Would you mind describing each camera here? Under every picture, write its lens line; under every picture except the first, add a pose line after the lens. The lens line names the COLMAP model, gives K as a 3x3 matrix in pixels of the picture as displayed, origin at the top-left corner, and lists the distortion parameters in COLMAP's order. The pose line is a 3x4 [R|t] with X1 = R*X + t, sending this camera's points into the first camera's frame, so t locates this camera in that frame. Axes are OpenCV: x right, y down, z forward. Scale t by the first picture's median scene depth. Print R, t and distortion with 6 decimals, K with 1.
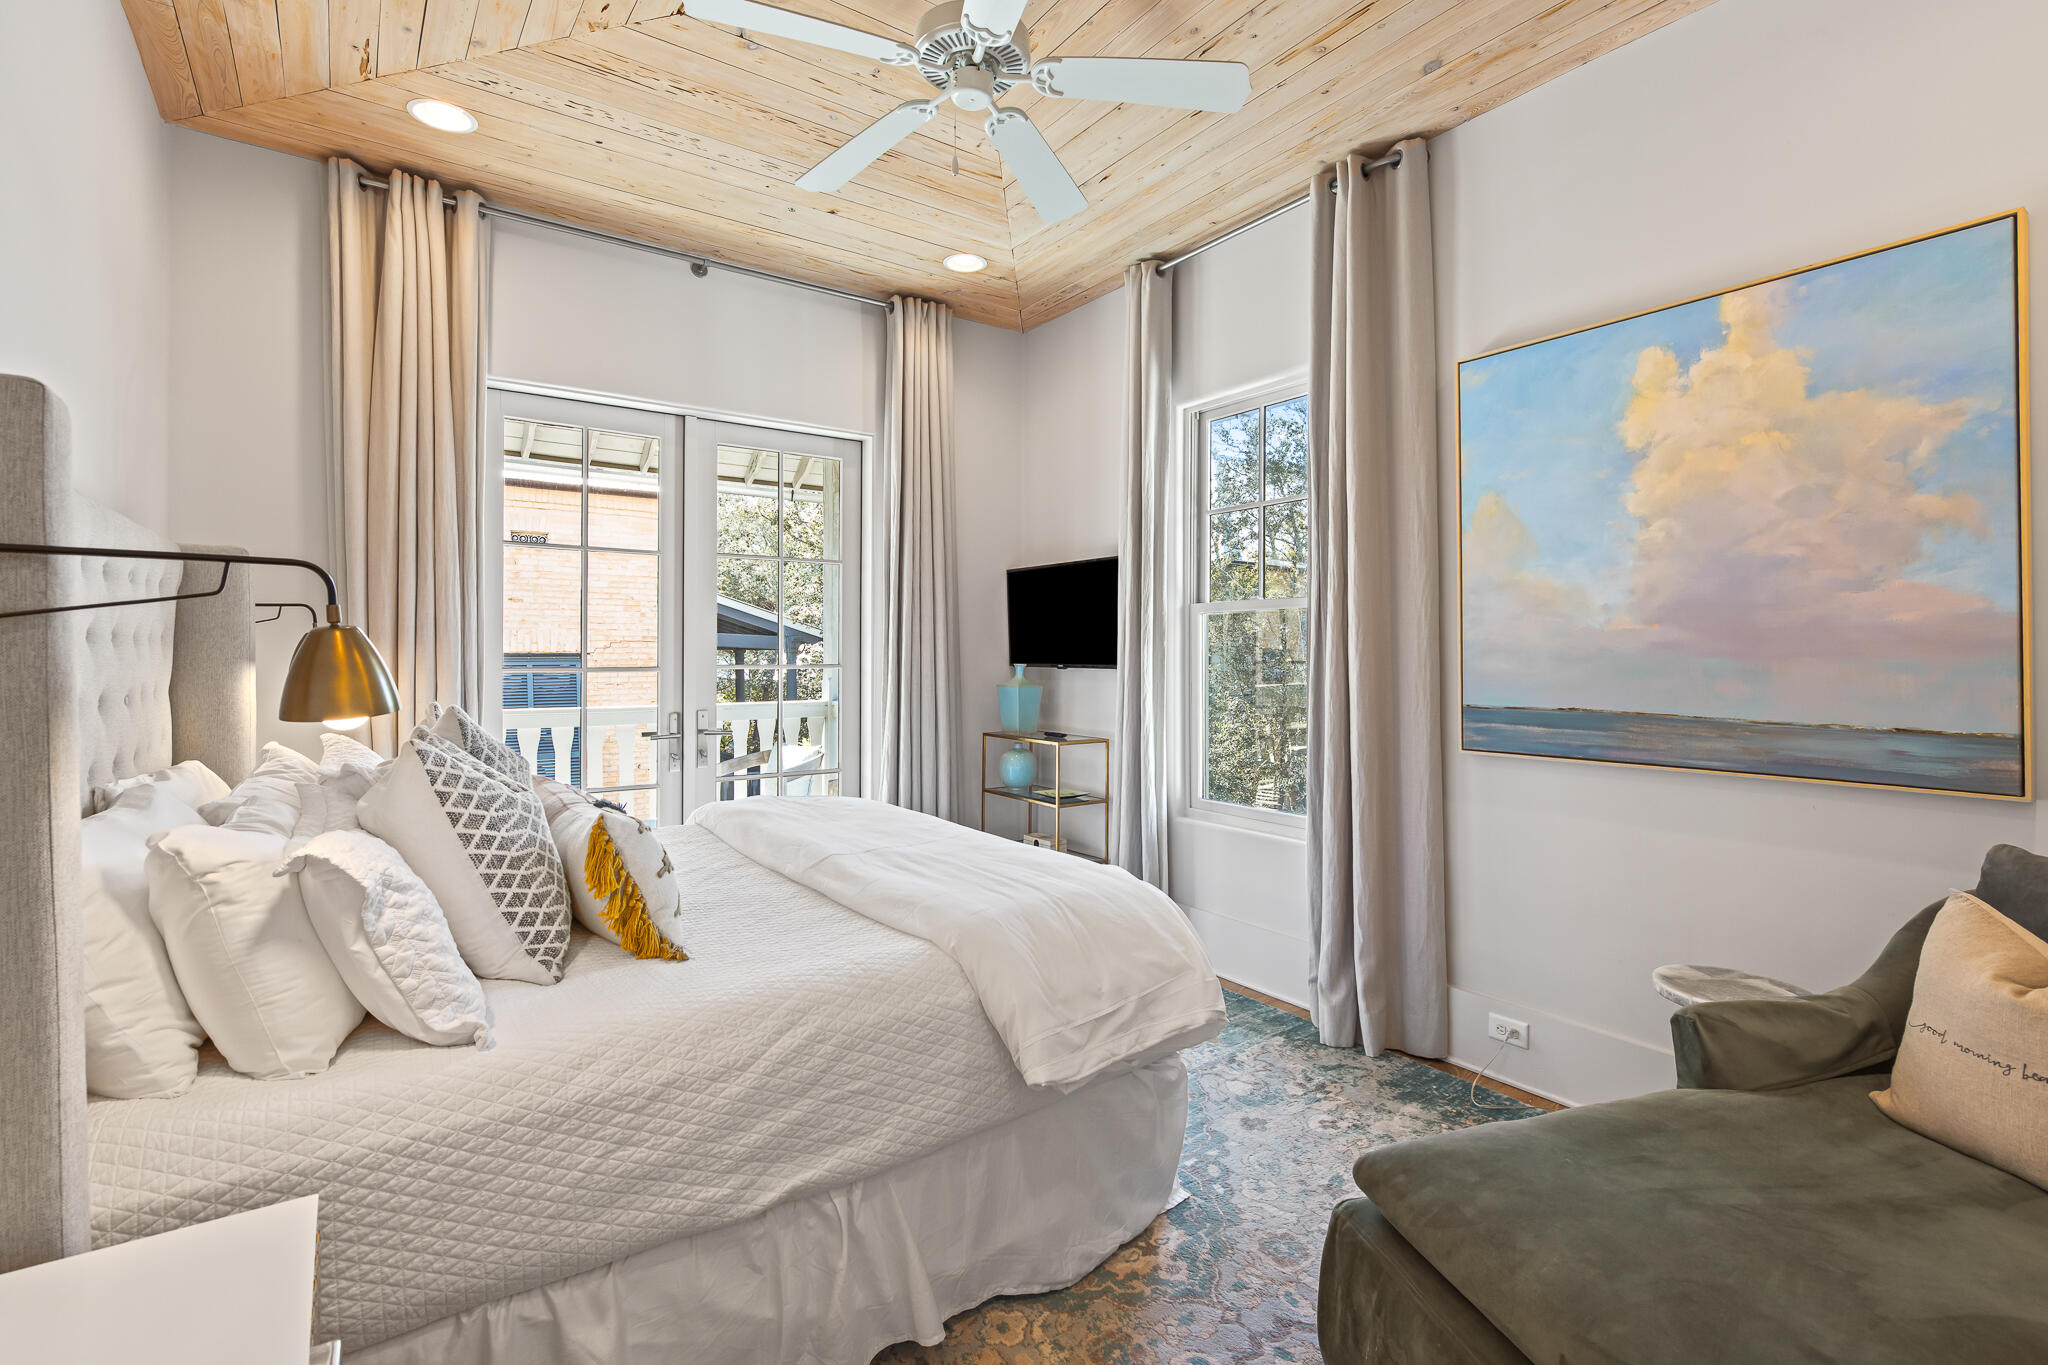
lens RADIAL K [[946.8, 0, 1034.3], [0, 946.8, 643.2], [0, 0, 1]] dist [-0.000098, 0.000279]
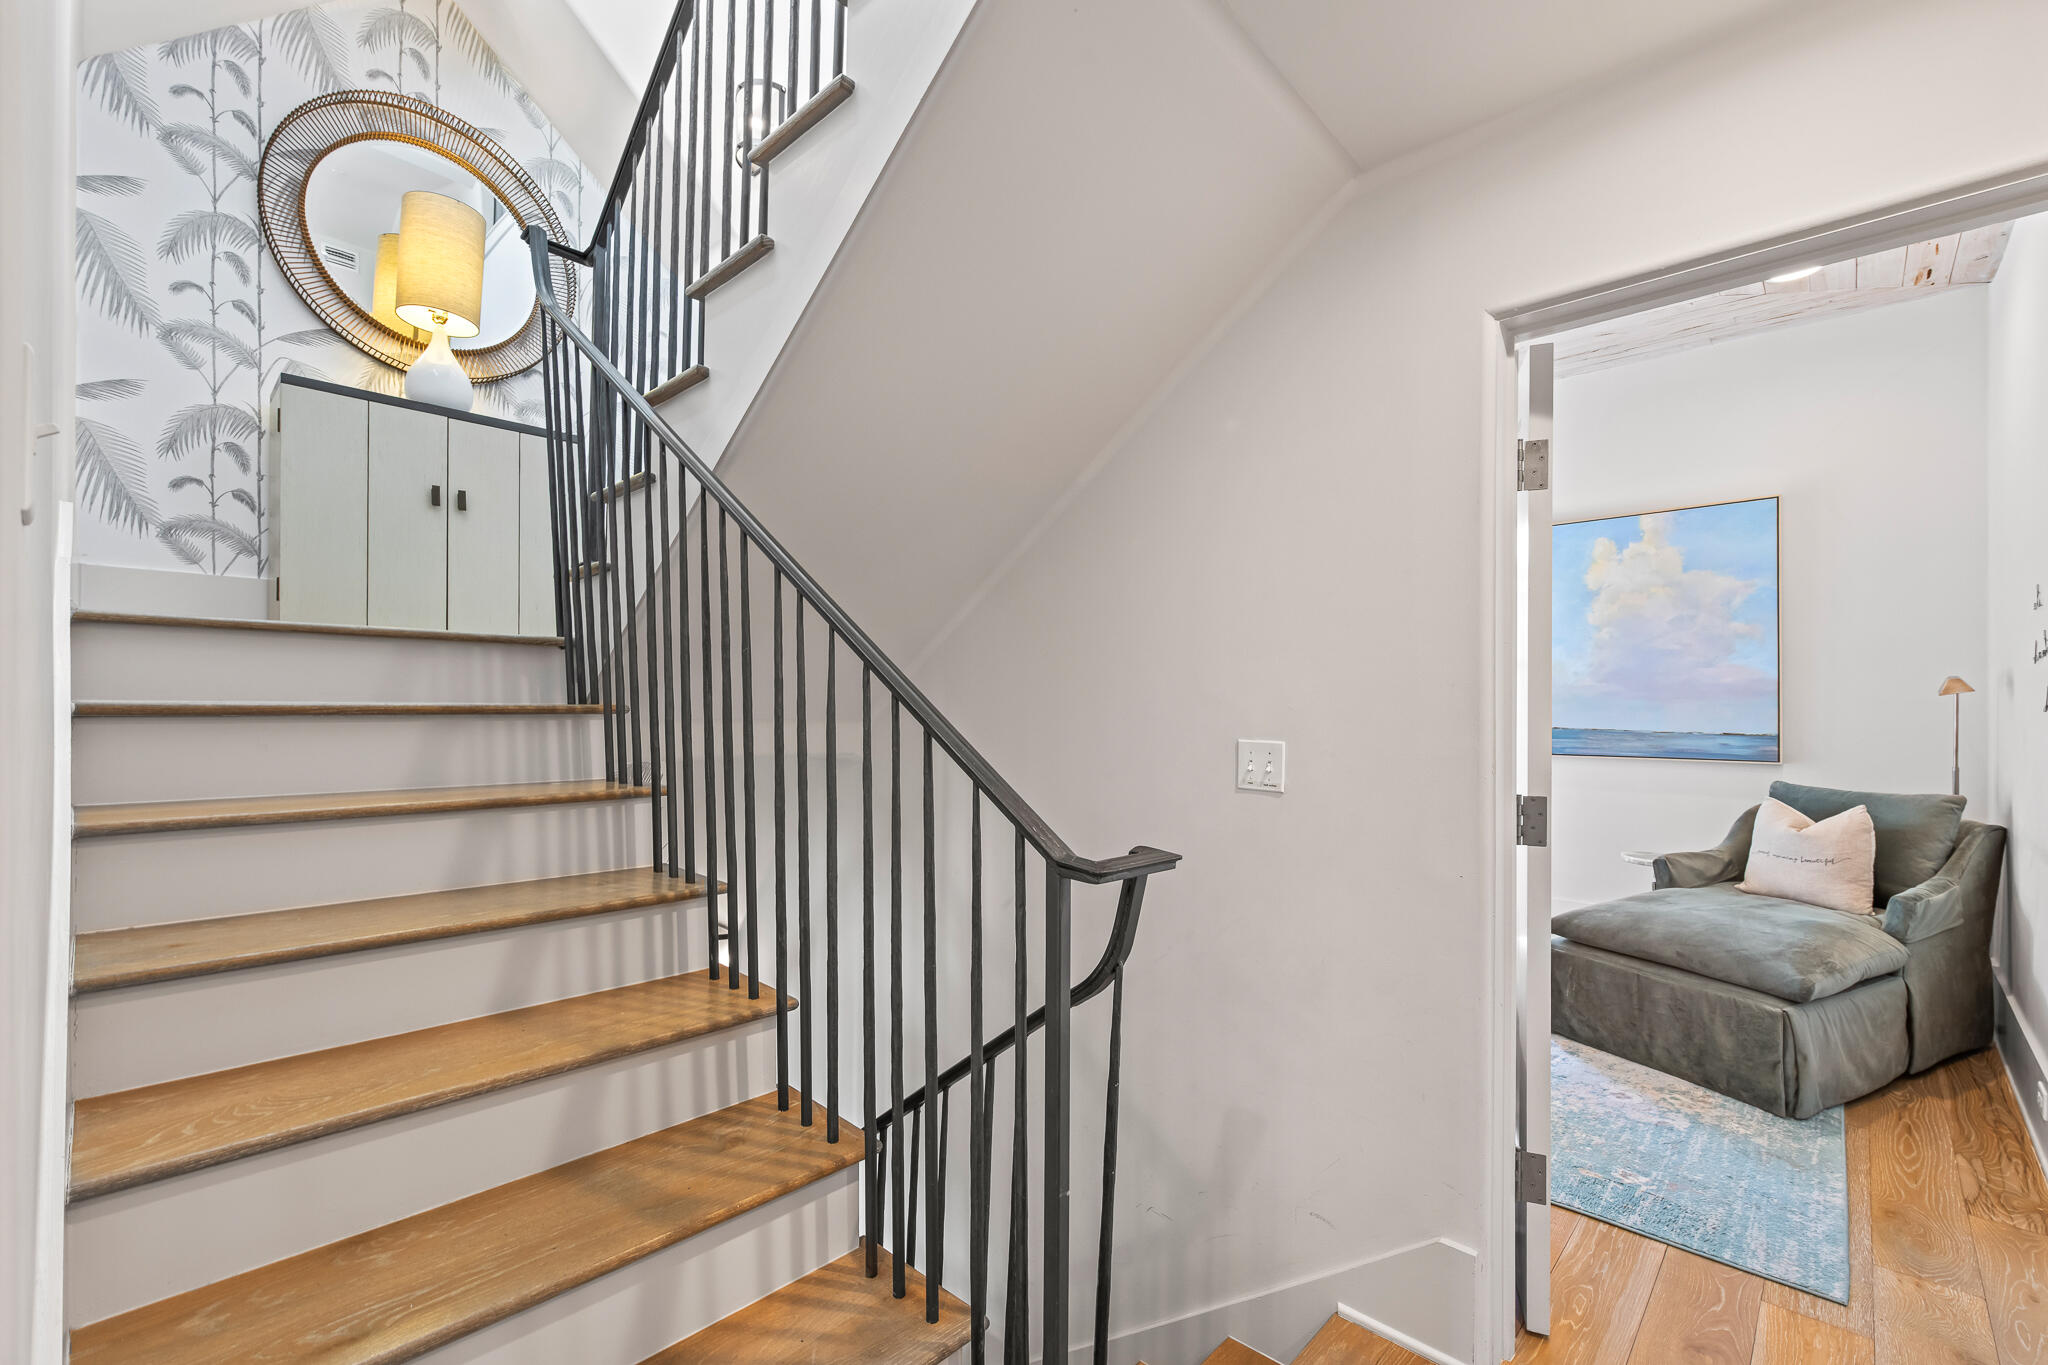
lens RADIAL K [[882.1, 0, 1020.9], [0, 882.1, 696.6], [0, 0, 1]] dist [0.003484, -0.001948]
pose [[0.983228, 0.005841, 0.182287, -0.935034], [-0.006268, 0.999979, 0.001765, 0.014567], [-0.182273, -0.002878, 0.983244, -0.612559]]
